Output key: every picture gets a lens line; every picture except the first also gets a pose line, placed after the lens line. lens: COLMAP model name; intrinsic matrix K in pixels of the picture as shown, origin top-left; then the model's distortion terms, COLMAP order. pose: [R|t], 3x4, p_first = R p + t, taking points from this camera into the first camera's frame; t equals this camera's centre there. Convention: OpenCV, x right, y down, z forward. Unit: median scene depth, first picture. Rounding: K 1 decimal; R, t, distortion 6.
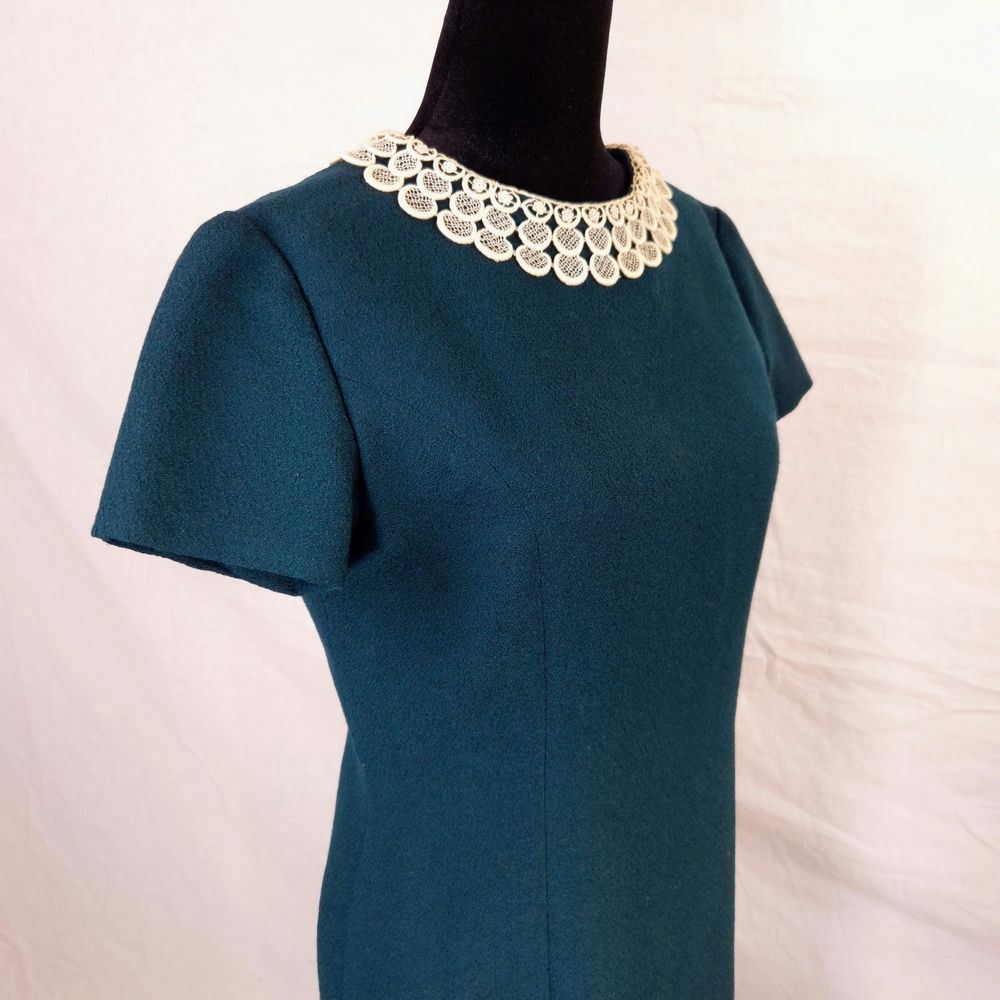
lens RADIAL K [[896.5, 0, 500.0], [0, 896.5, 500.0], [0, 0, 1]] dist [0.073696, -0.068869]
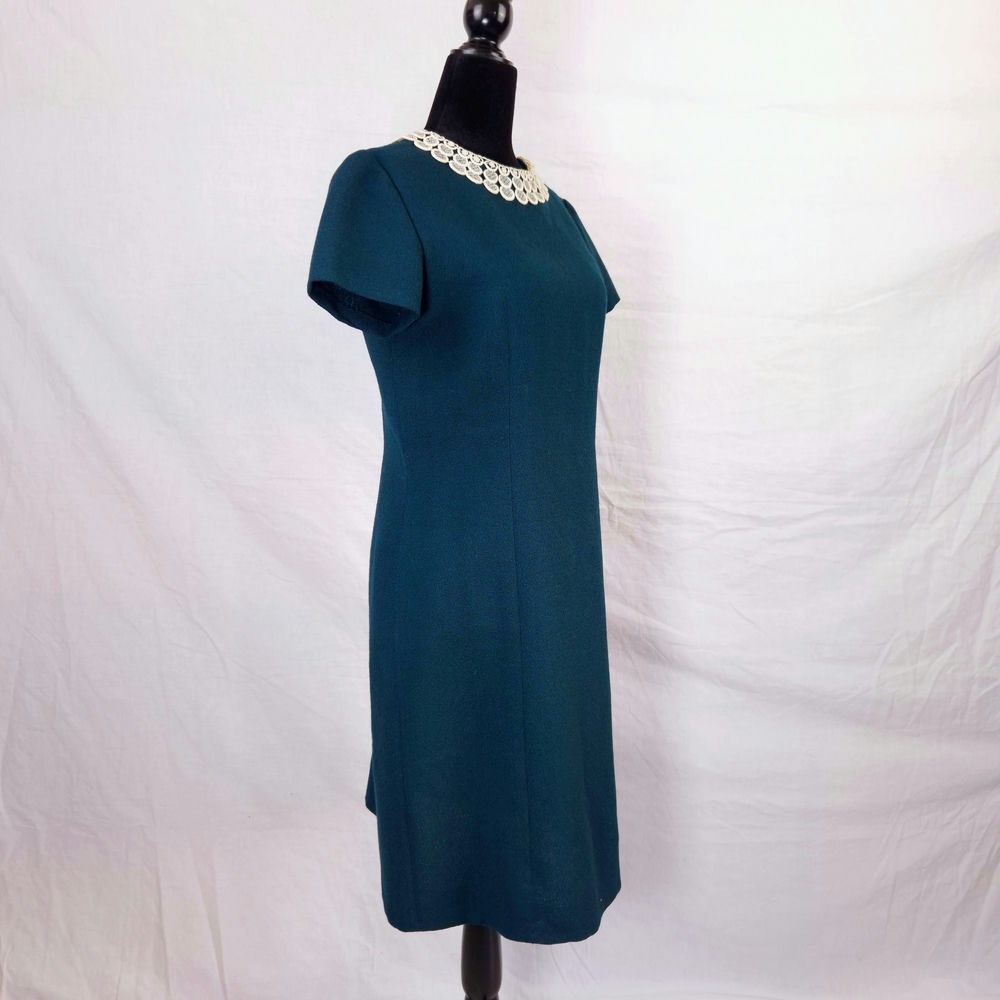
lens RADIAL K [[896.5, 0, 500.0], [0, 896.5, 500.0], [0, 0, 1]] dist [0.073696, -0.068869]
pose [[0.980557, -0.031381, 0.193709, -0.371693], [0.064745, 0.983590, -0.168401, 0.809021], [-0.185246, 0.177669, 0.966498, -0.928375]]
